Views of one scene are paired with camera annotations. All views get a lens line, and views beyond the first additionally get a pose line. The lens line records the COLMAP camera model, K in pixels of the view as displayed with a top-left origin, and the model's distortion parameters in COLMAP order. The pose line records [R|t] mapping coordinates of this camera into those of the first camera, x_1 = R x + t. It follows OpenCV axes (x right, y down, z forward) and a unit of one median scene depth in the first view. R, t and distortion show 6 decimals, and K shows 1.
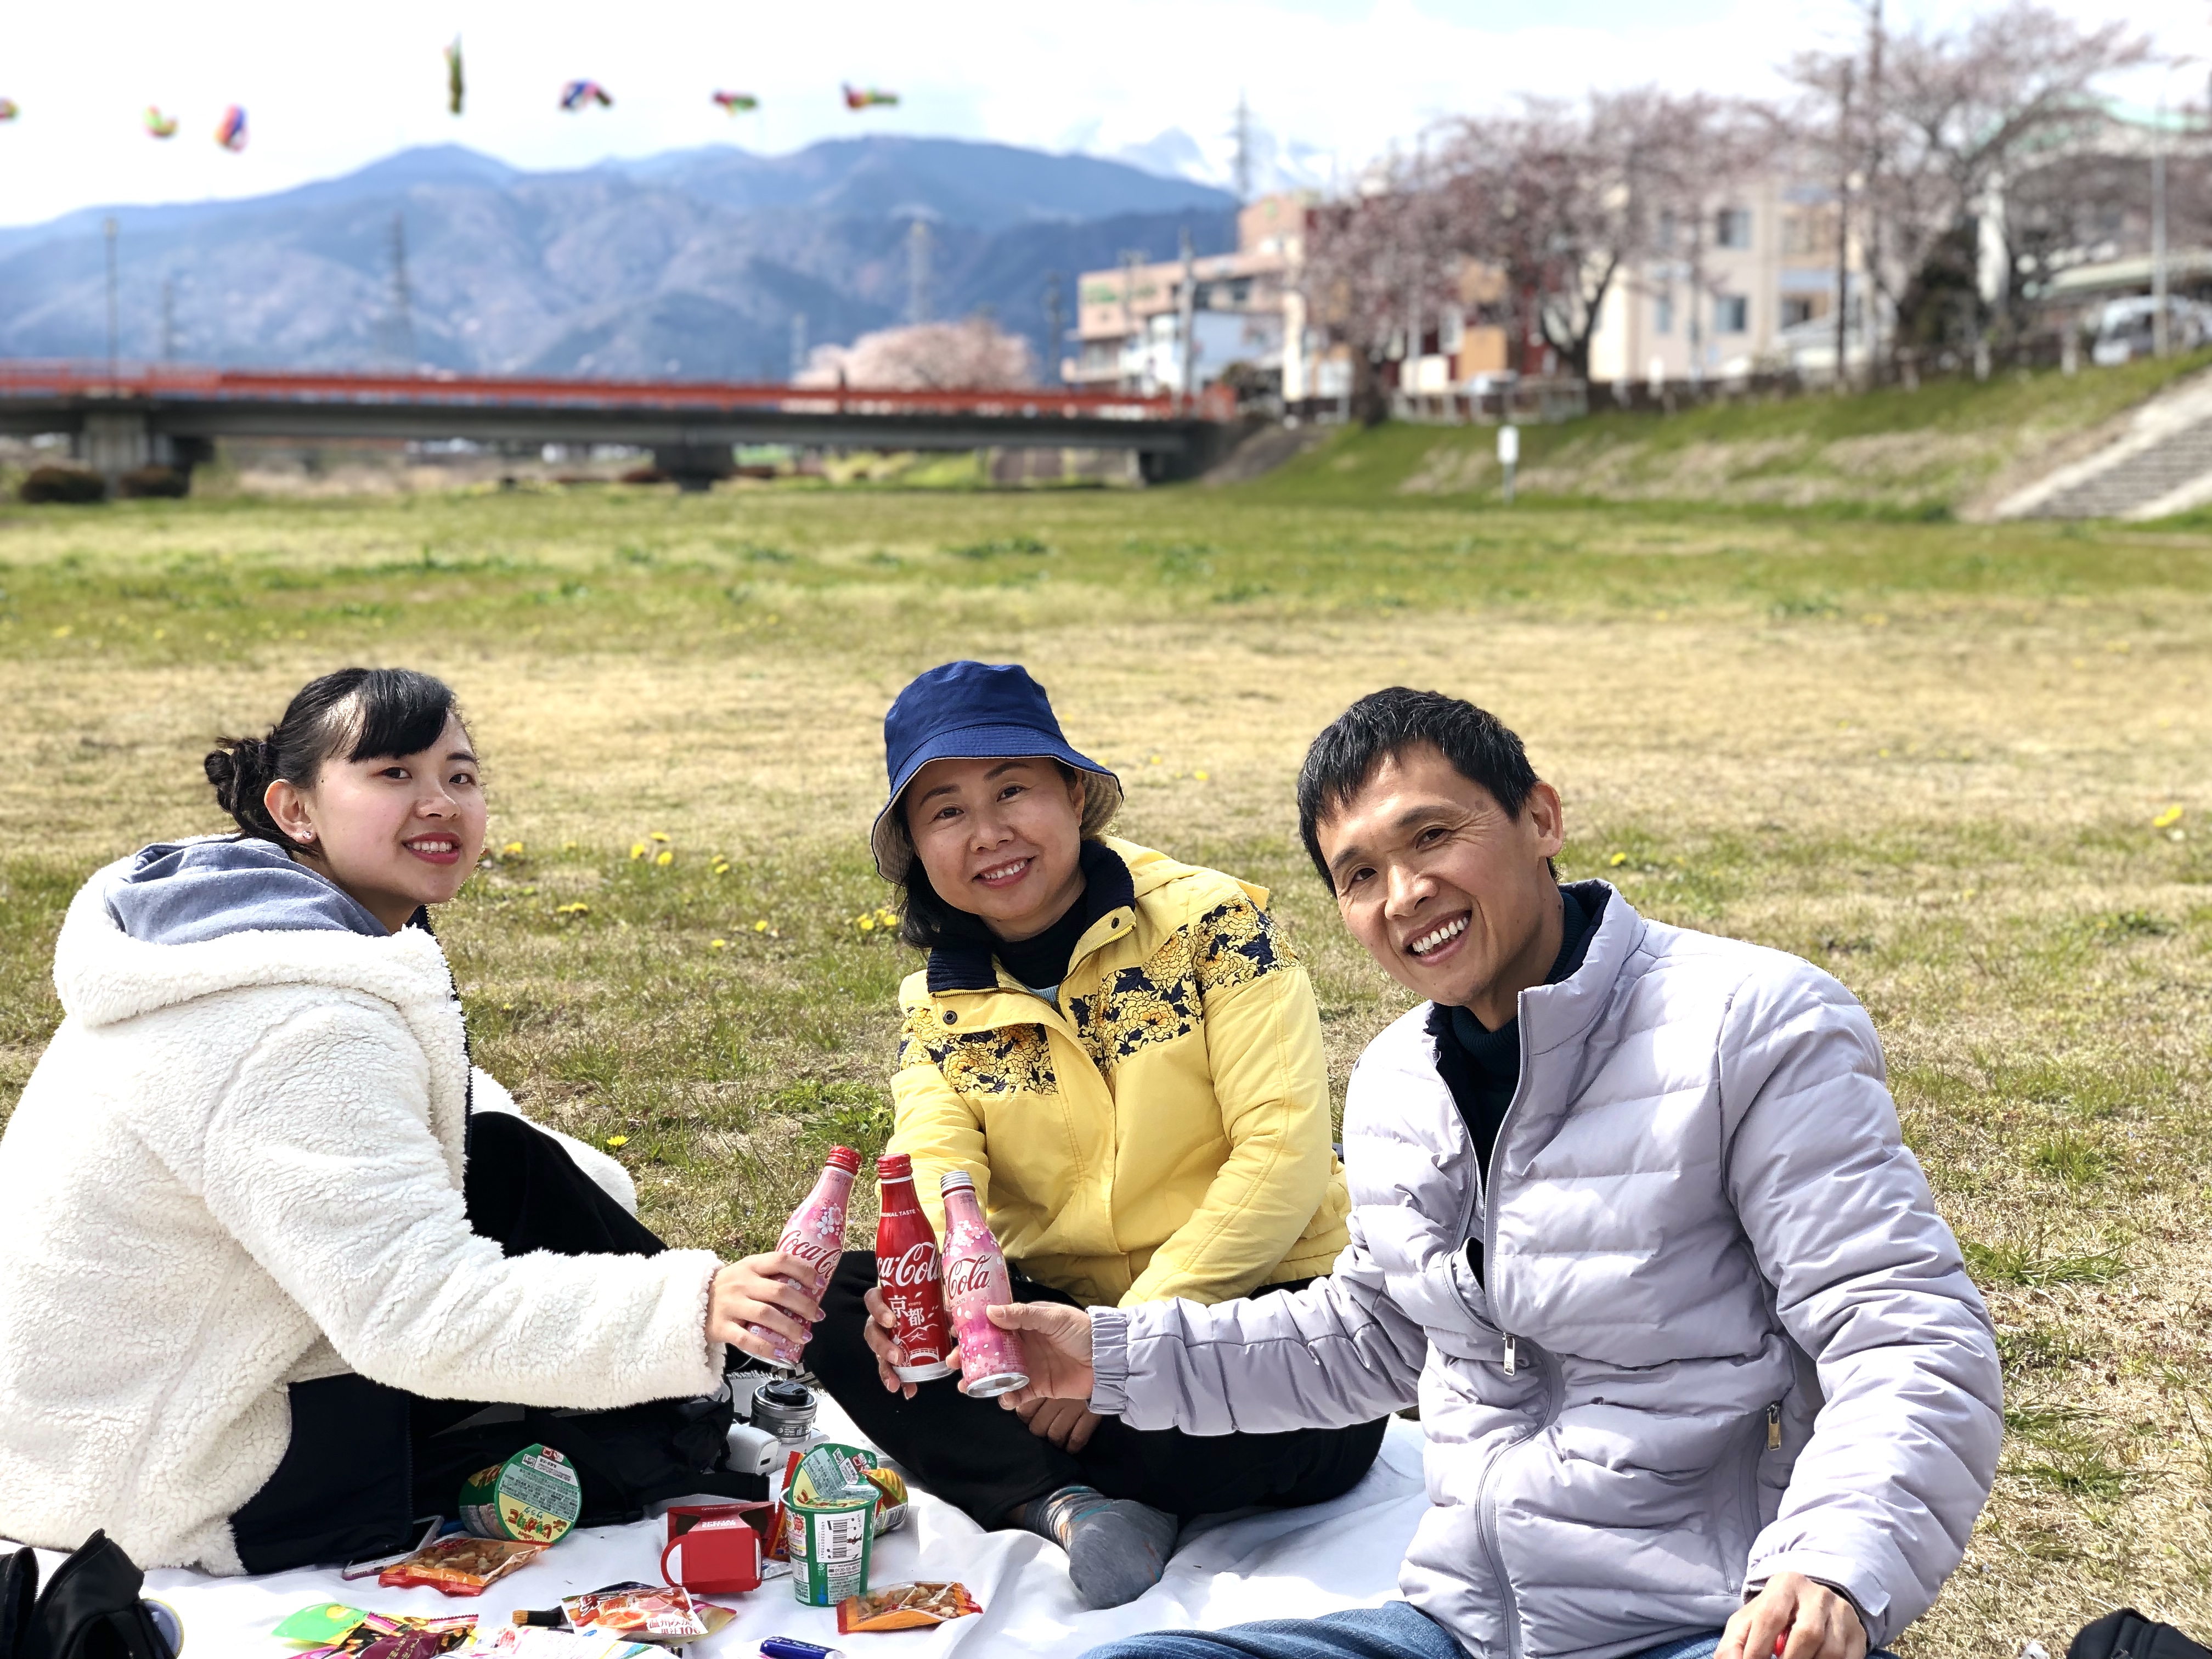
lens RADIAL K [[3273.8, 0, 1113.5], [0, 3273.8, 826.5], [0, 0, 1]] dist [0.092456, 0.000000]
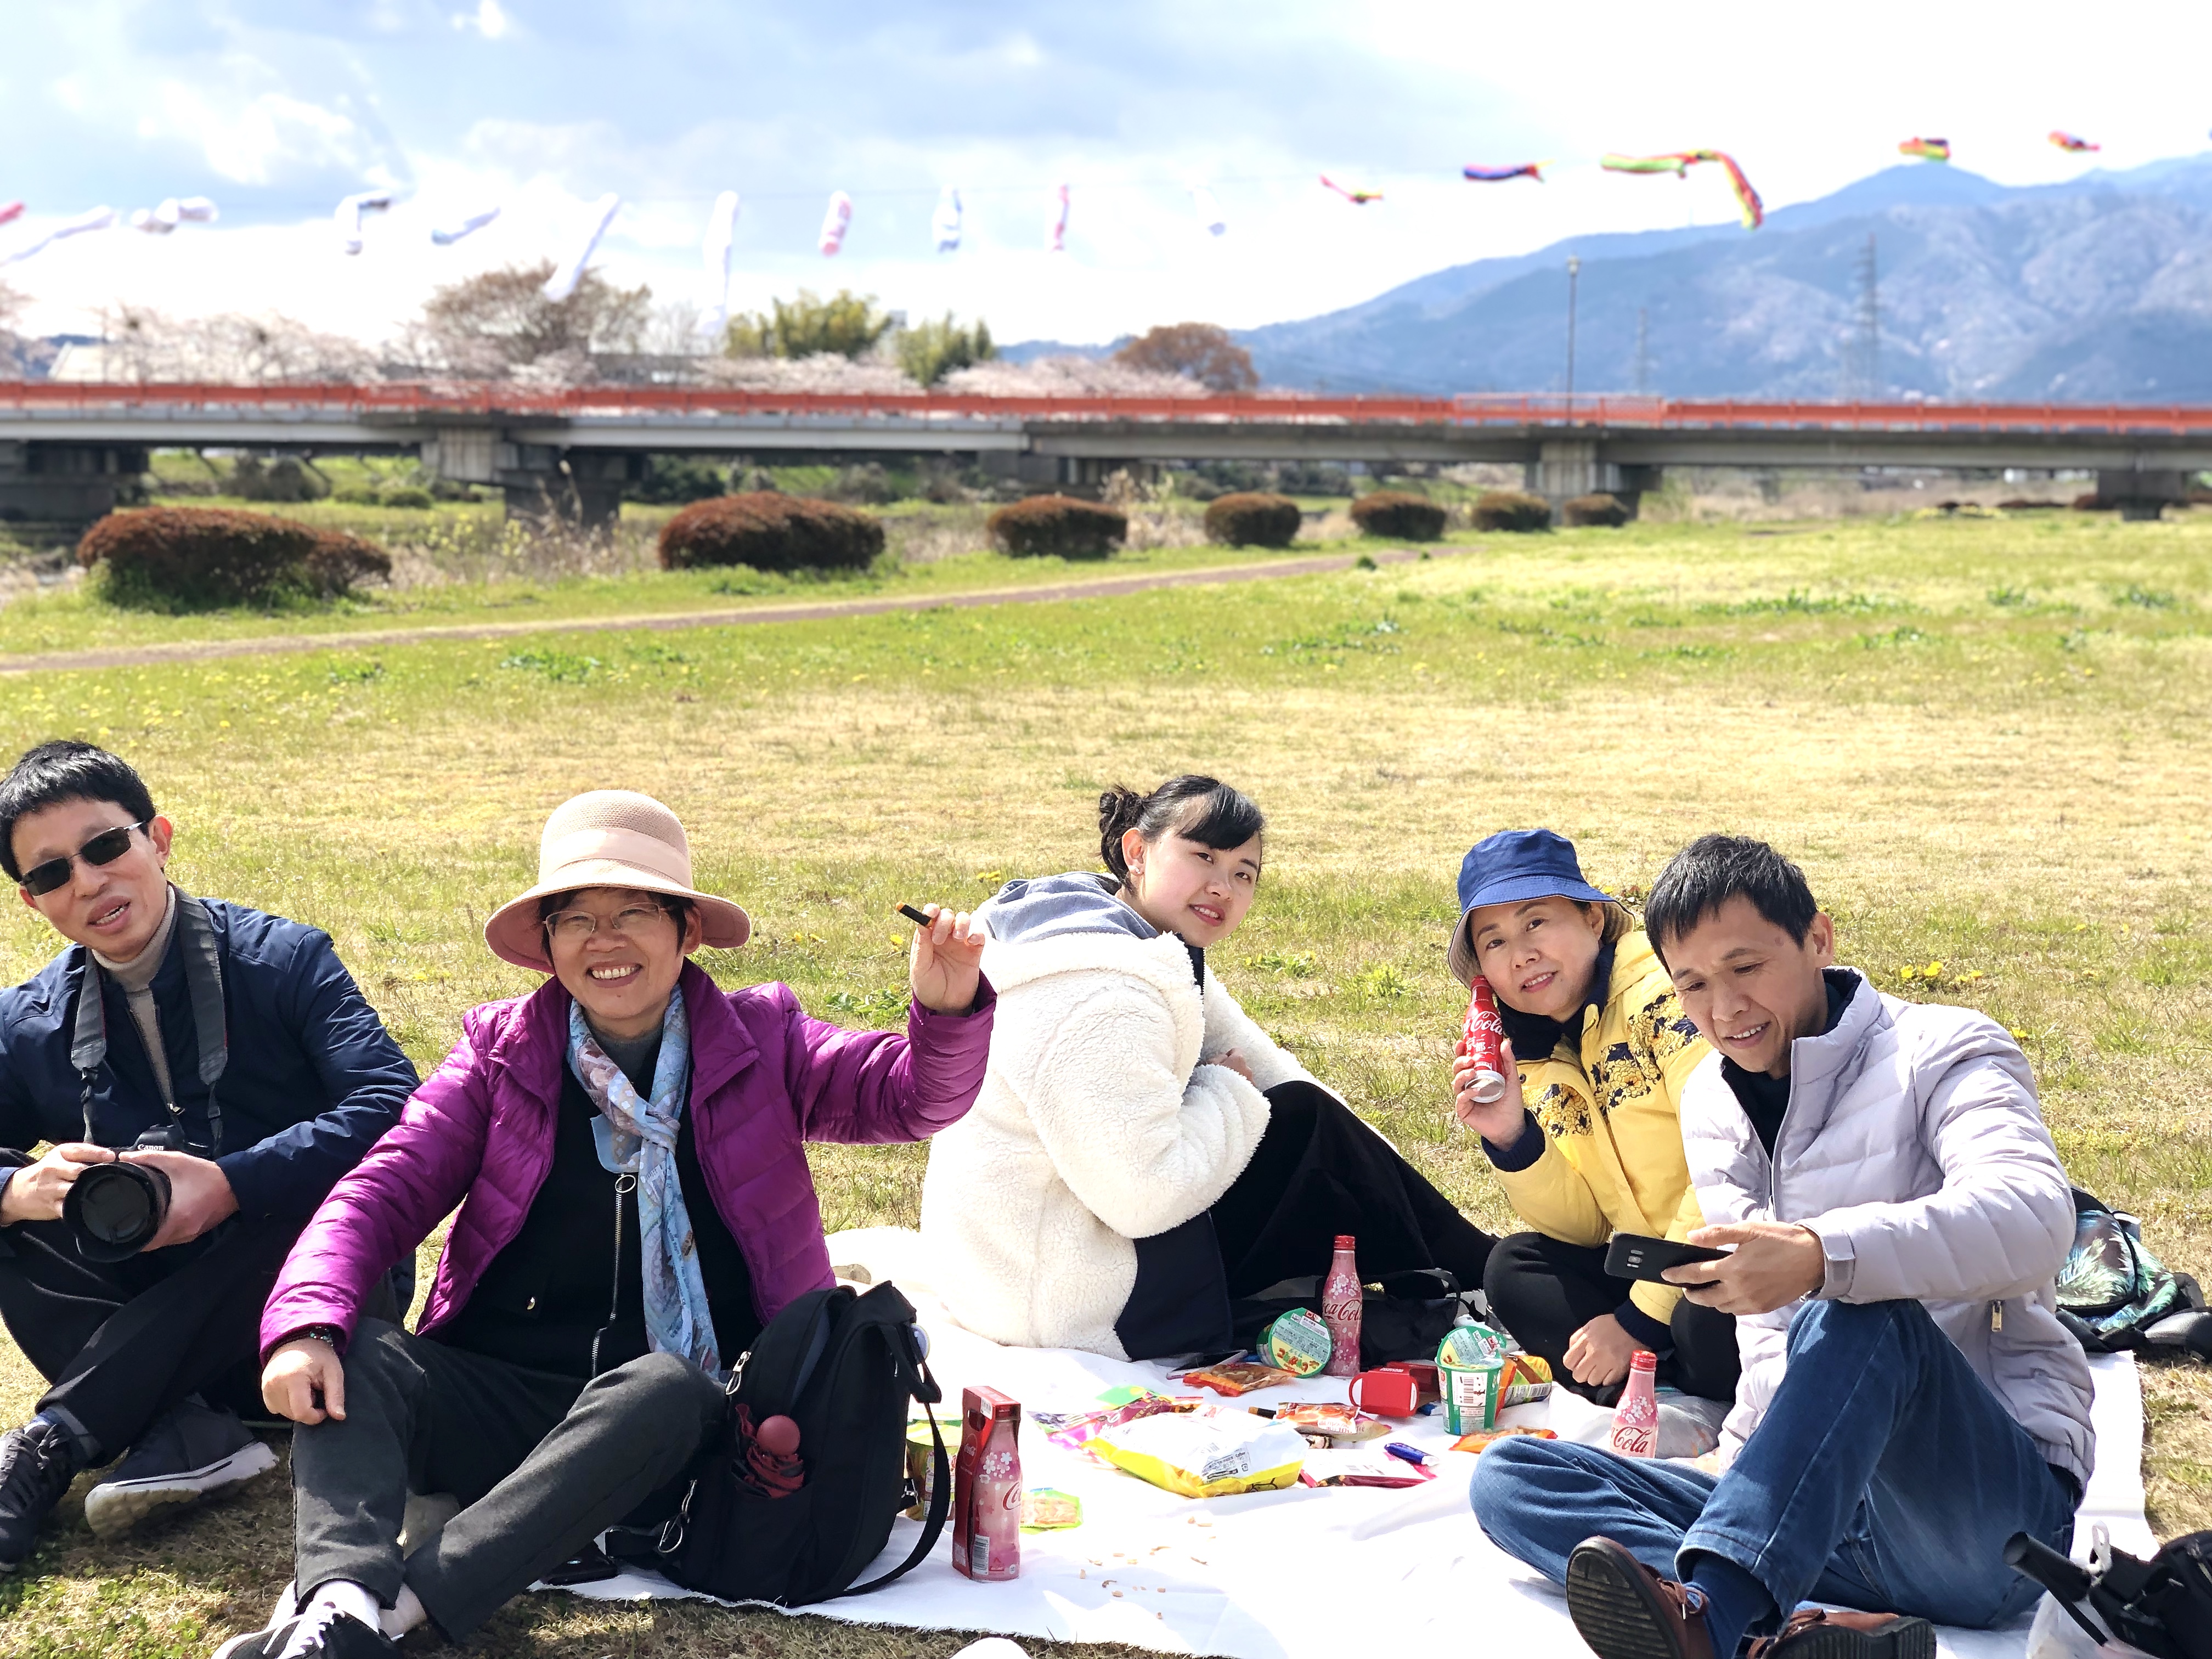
lens RADIAL K [[3273.8, 0, 1094.2], [0, 3273.8, 828.0], [0, 0, 1]] dist [0.092456, 0.000000]
pose [[0.905101, 0.051110, -0.422114, 0.344640], [-0.053675, 0.998542, 0.005814, -0.027937], [0.421796, 0.017395, 0.906524, -0.360734]]
